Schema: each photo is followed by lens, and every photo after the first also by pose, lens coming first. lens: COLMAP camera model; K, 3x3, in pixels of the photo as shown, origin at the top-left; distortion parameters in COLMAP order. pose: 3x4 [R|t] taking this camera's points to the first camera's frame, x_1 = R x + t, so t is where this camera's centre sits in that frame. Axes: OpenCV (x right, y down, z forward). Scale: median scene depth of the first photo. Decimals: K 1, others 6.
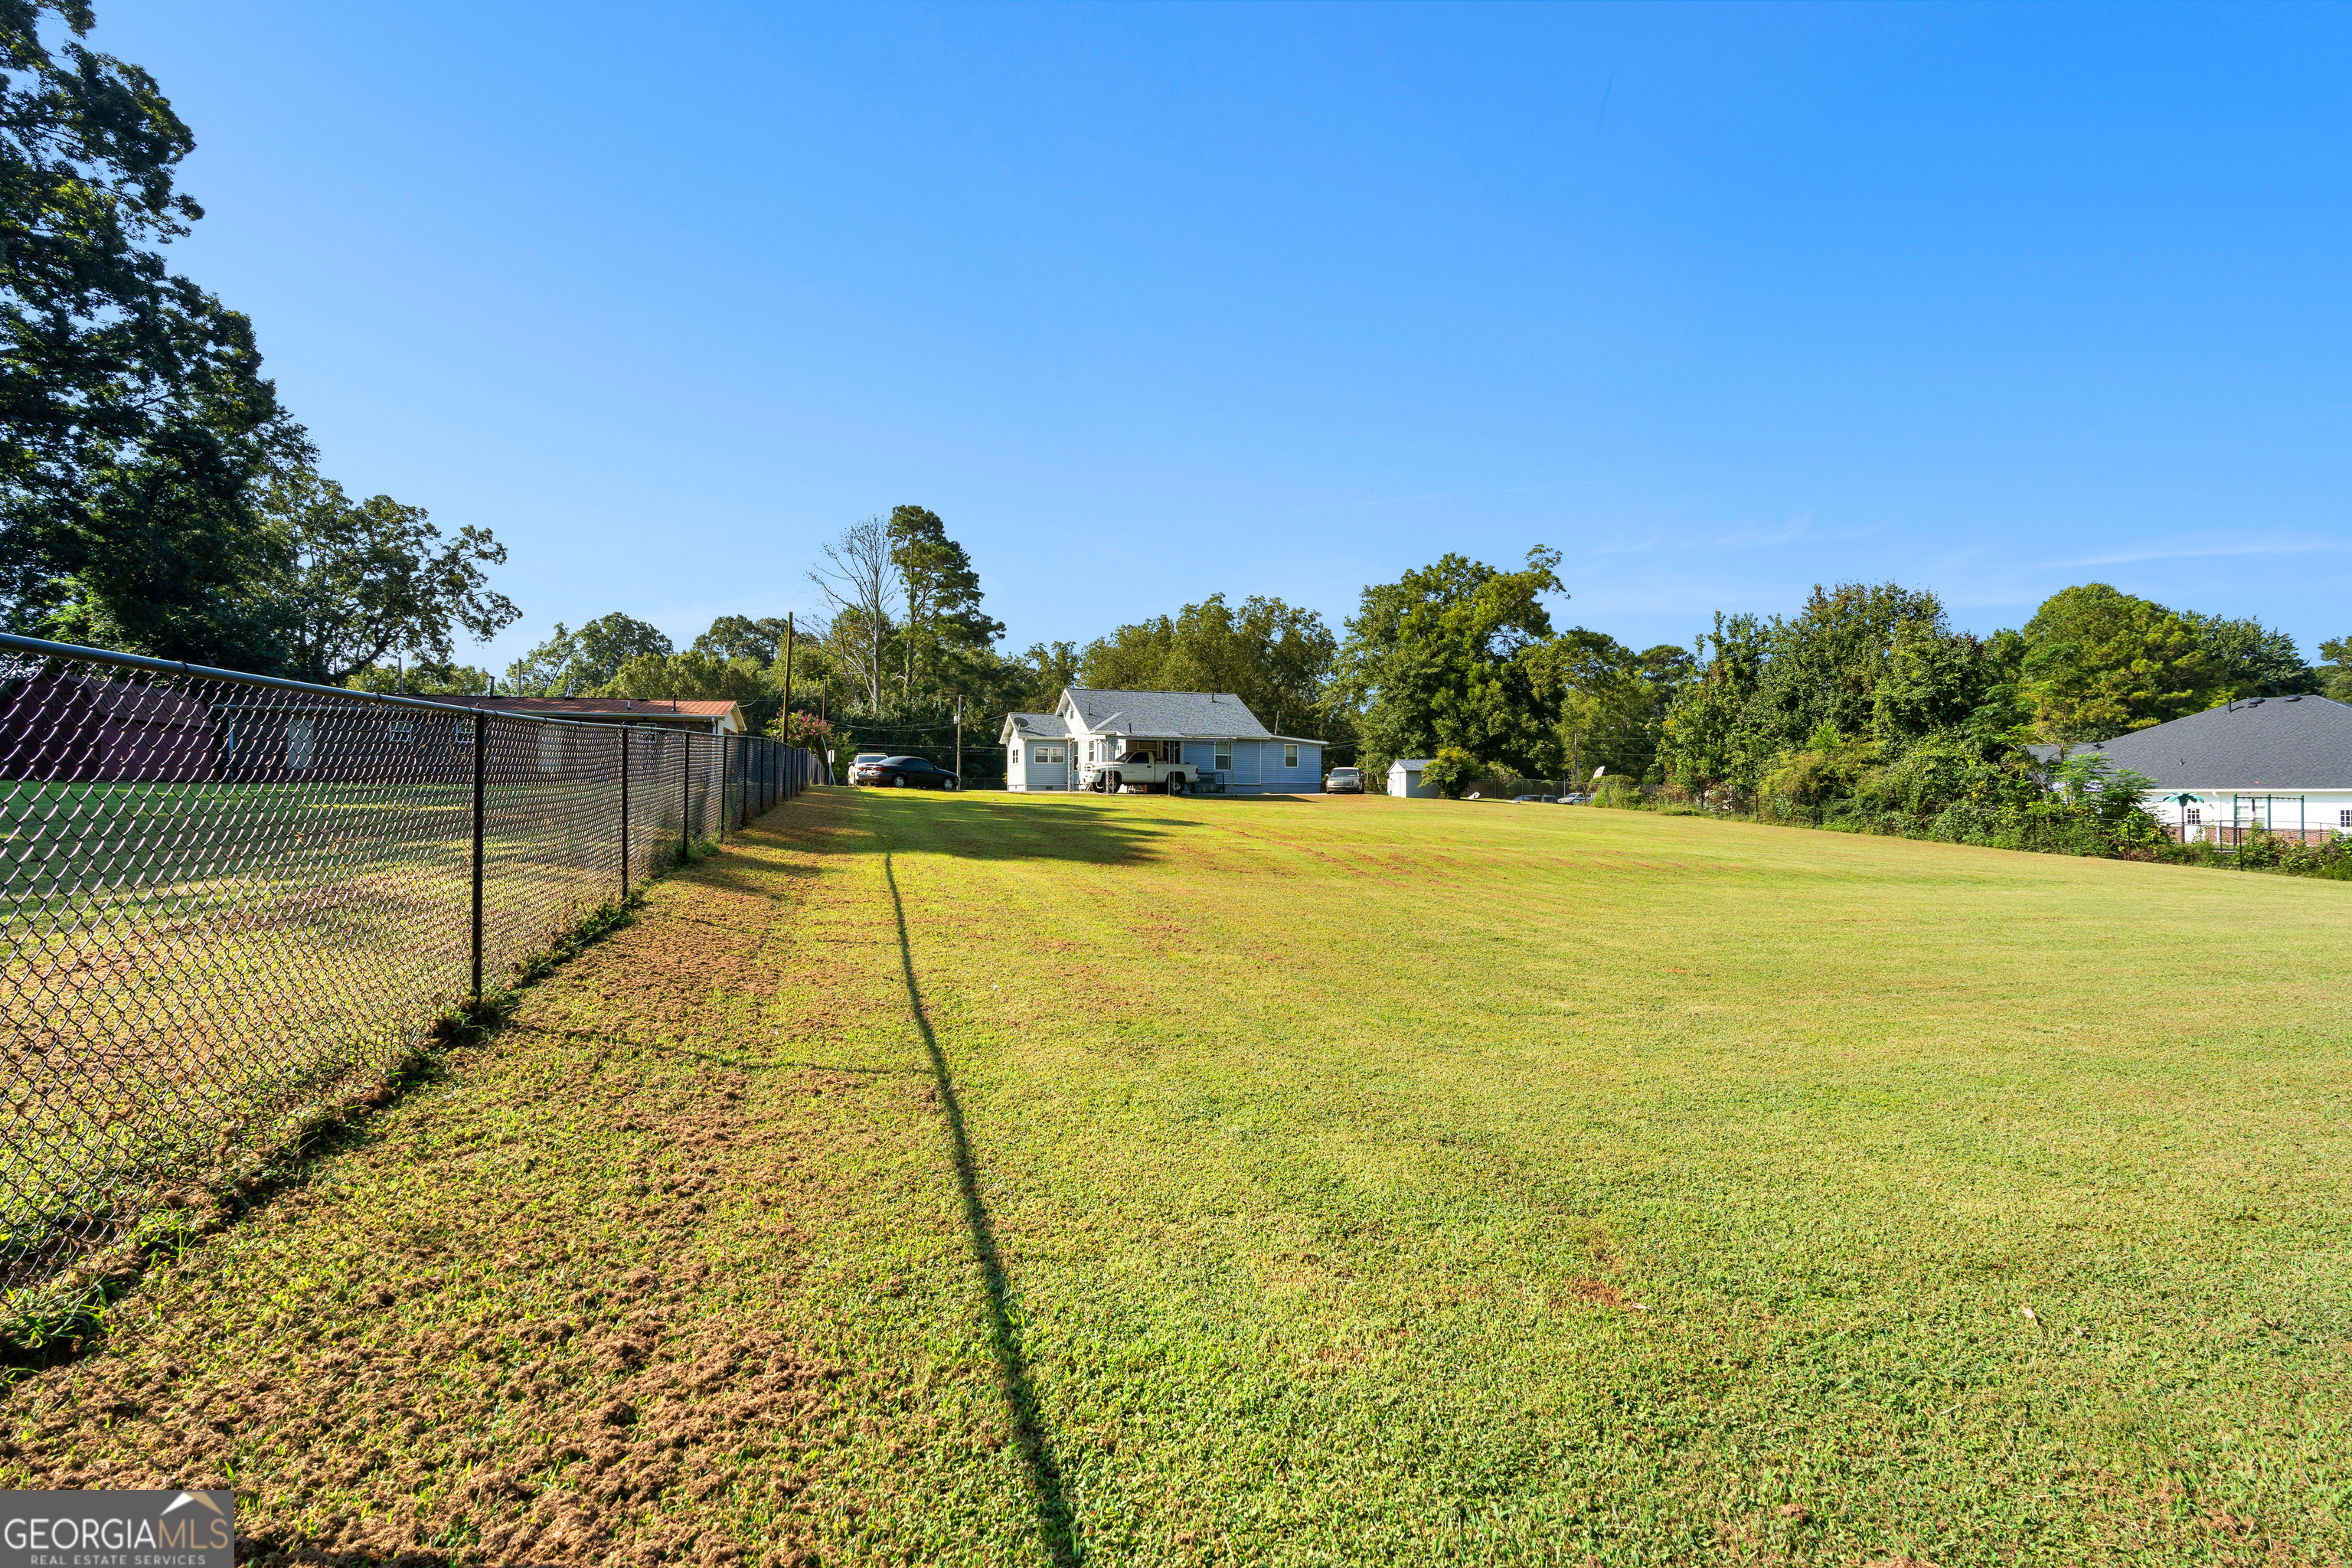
lens RADIAL K [[1048.0, 0, 1176.0], [0, 1048.0, 784.0], [0, 0, 1]] dist [-0.017902, 0.004950]
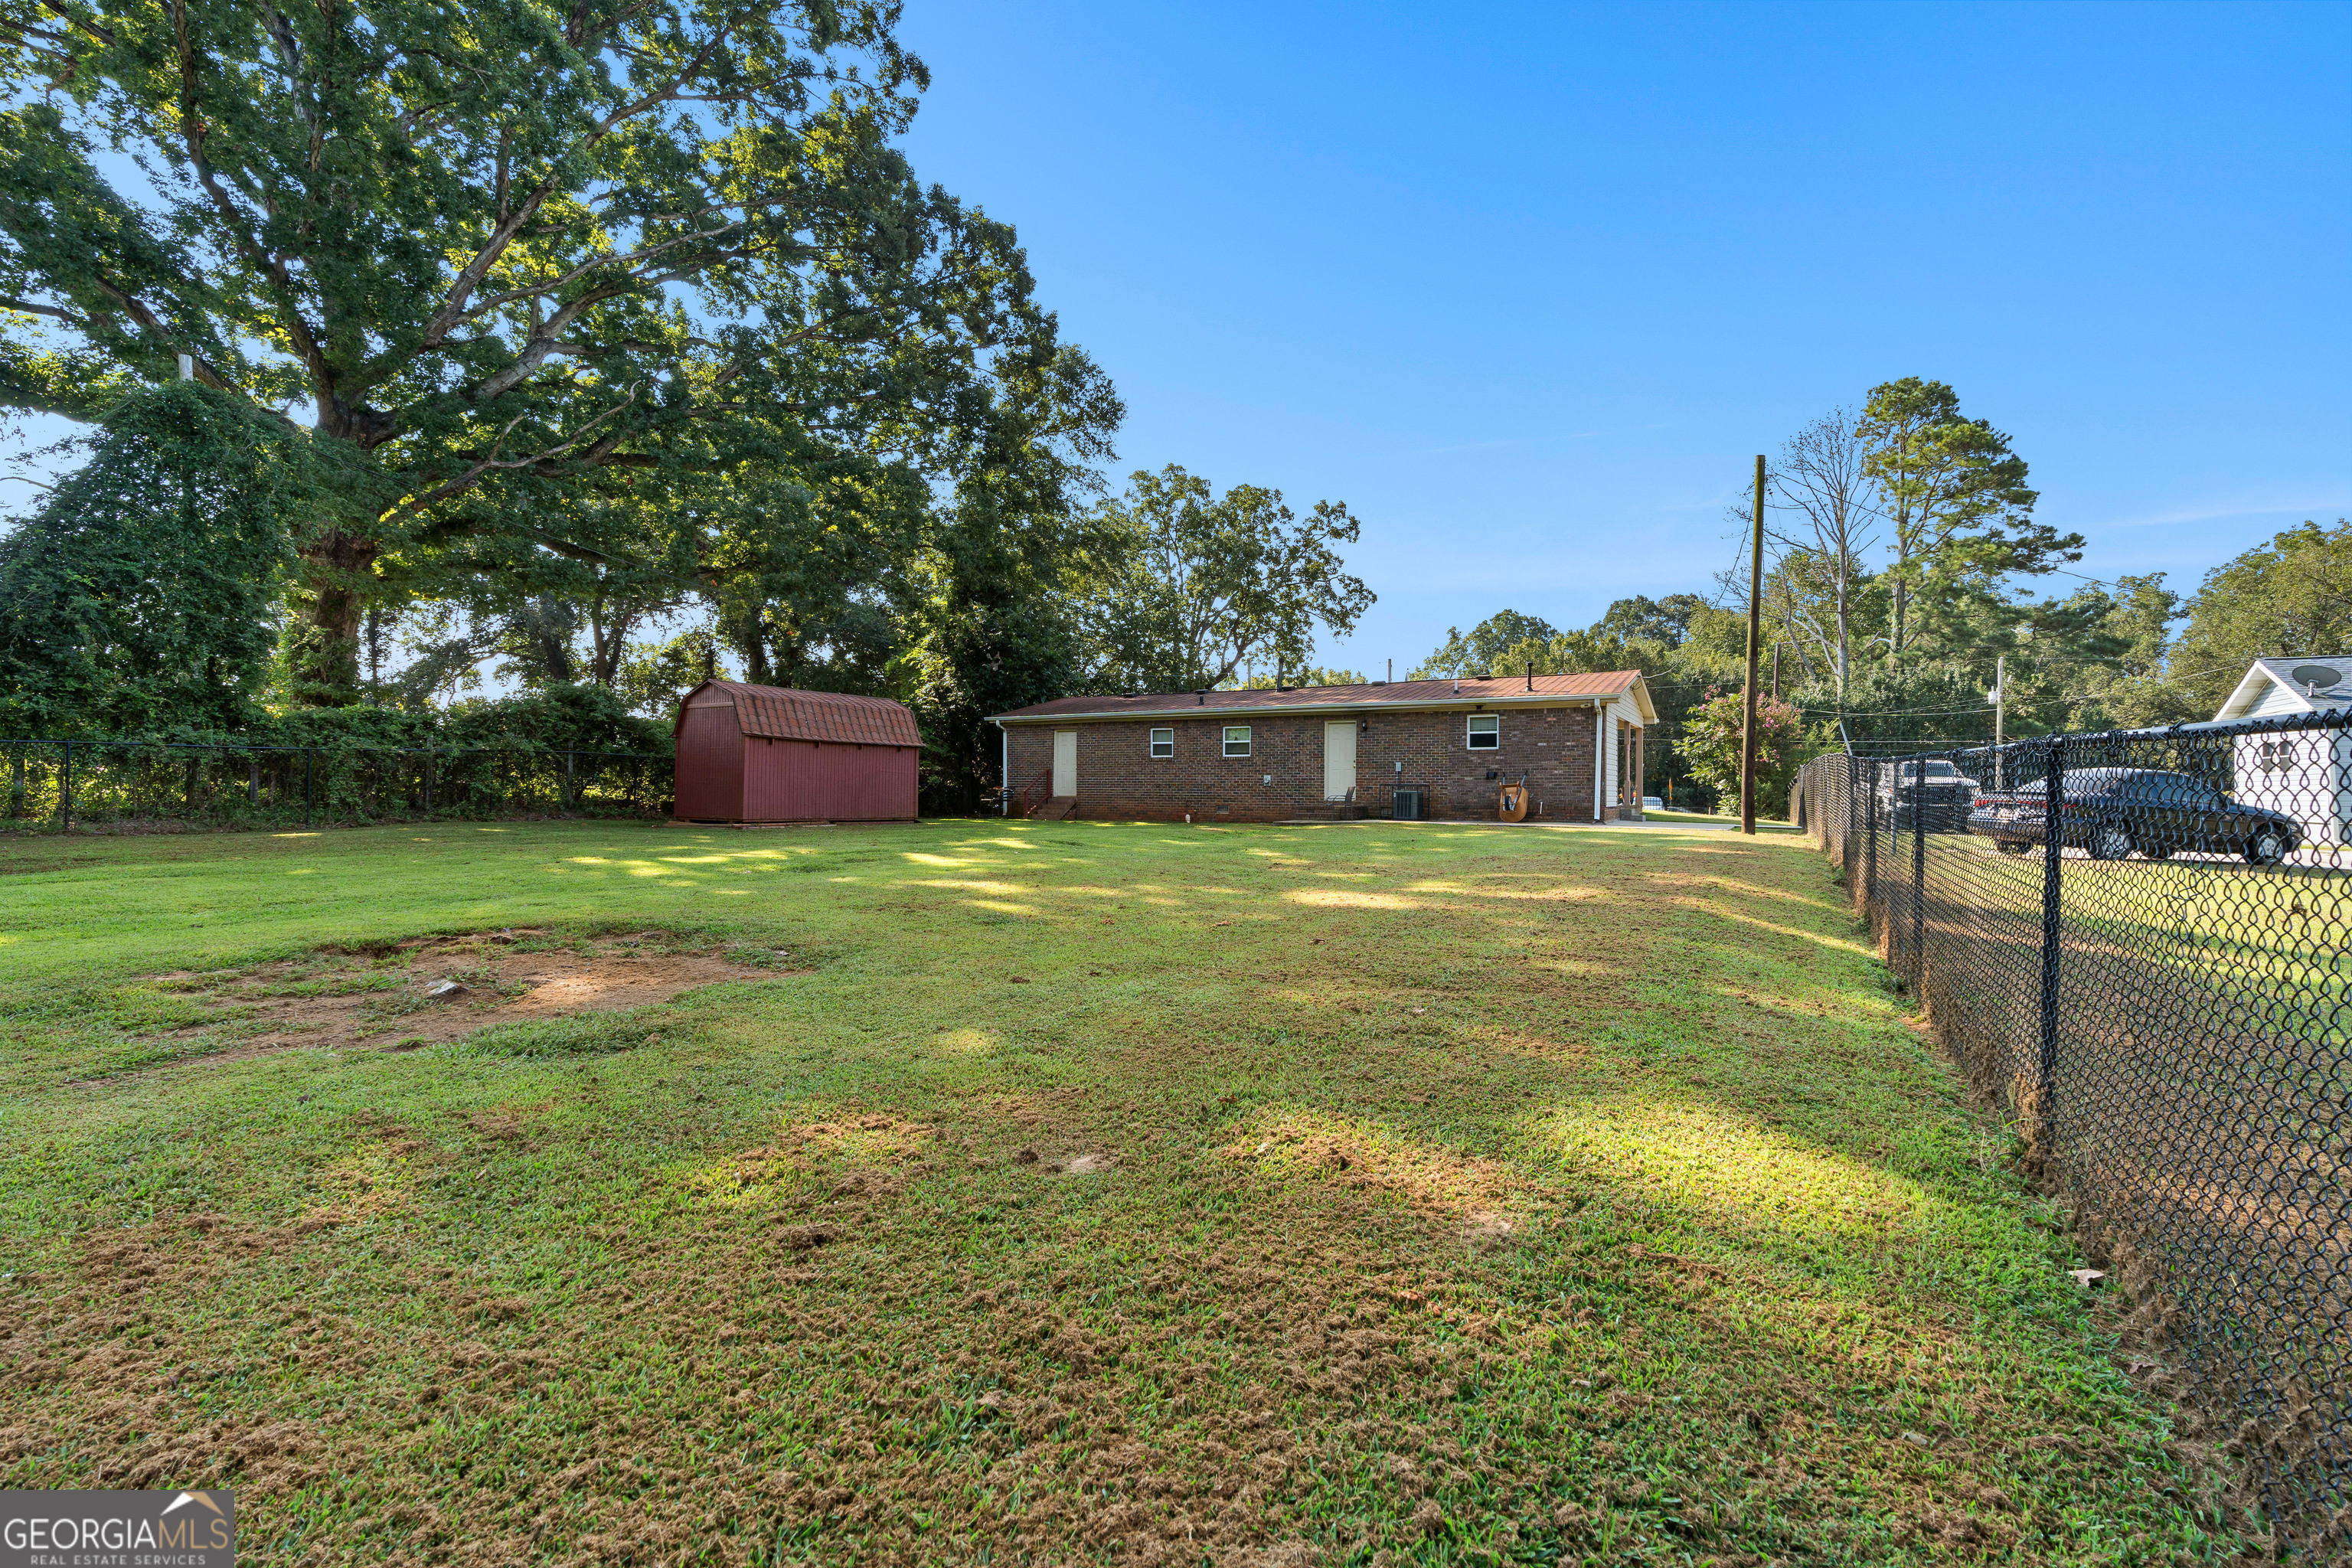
lens RADIAL K [[1056.6, 0, 1176.0], [0, 1056.6, 784.0], [0, 0, 1]] dist [-0.014191, 0.004583]
pose [[0.689889, -0.003847, -0.723905, -0.126151], [0.001698, 0.999992, -0.003697, -0.011521], [0.723913, 0.001322, 0.689890, 0.294990]]
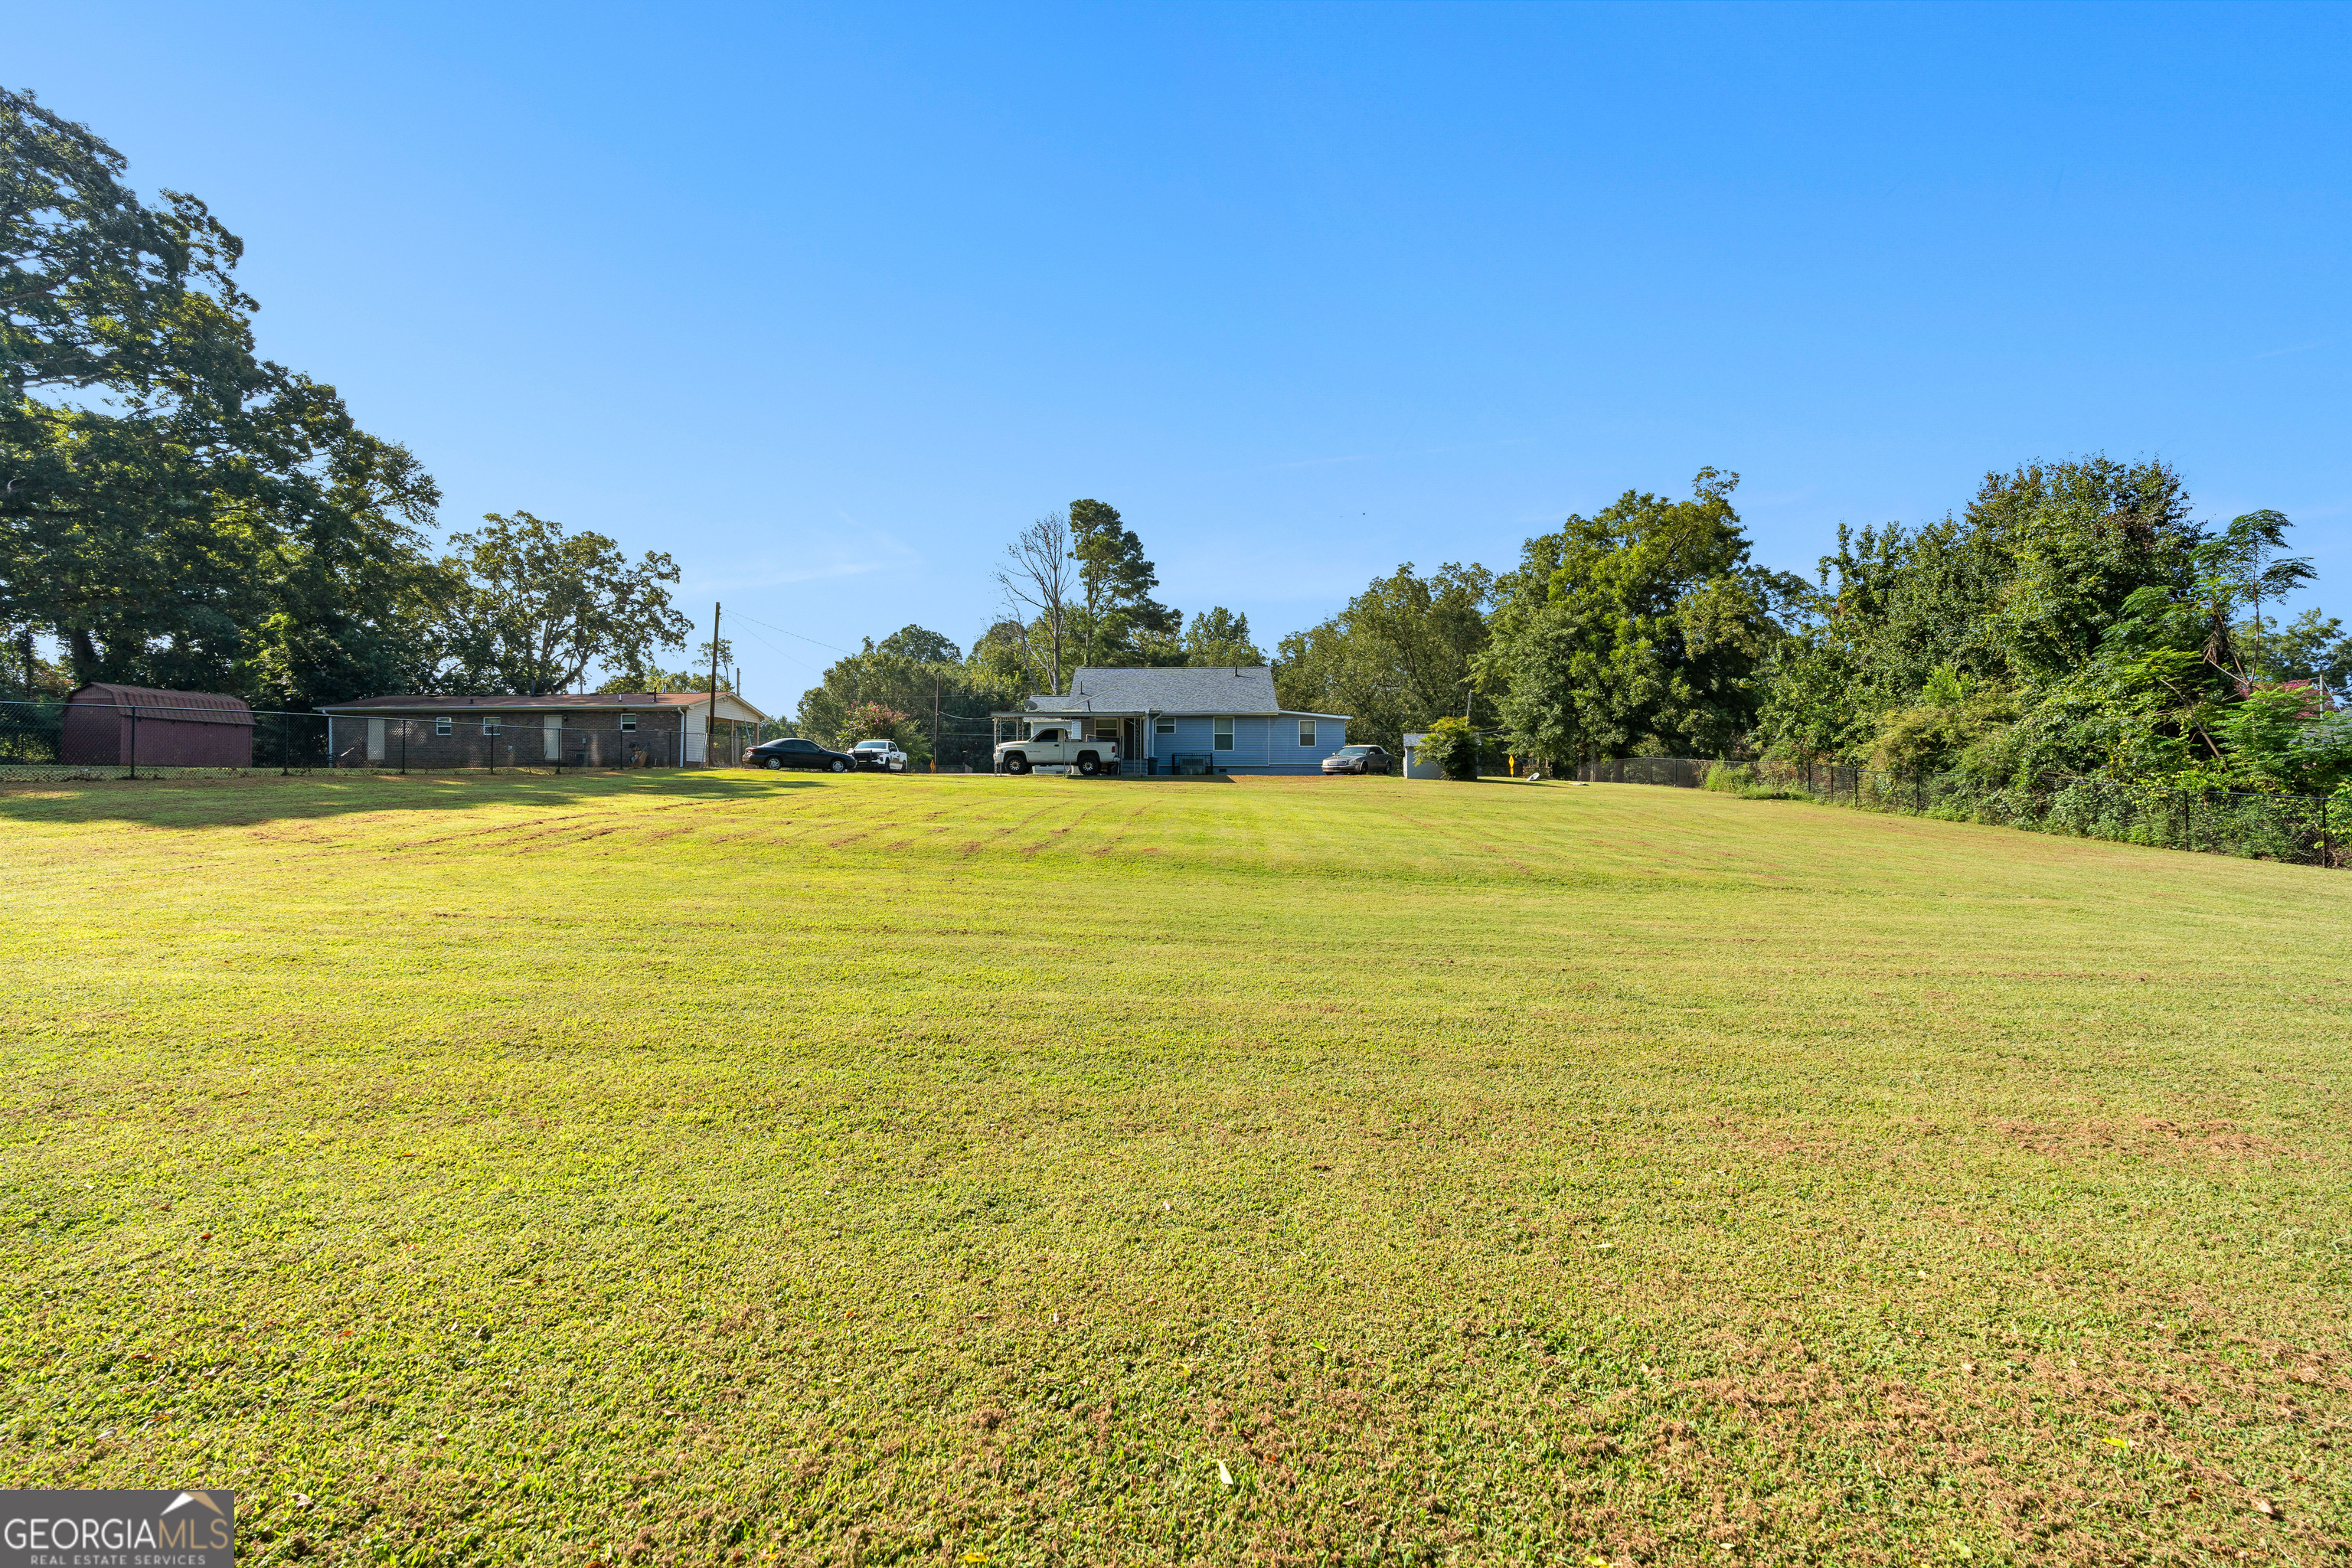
lens RADIAL K [[1049.4, 0, 1174.0], [0, 1049.4, 783.7], [0, 0, 1]] dist [-0.014385, 0.005114]
pose [[0.938477, -0.006251, -0.345284, 0.247090], [0.007505, 0.999969, 0.002295, 0.010088], [0.345259, -0.004745, 0.938495, 0.106526]]
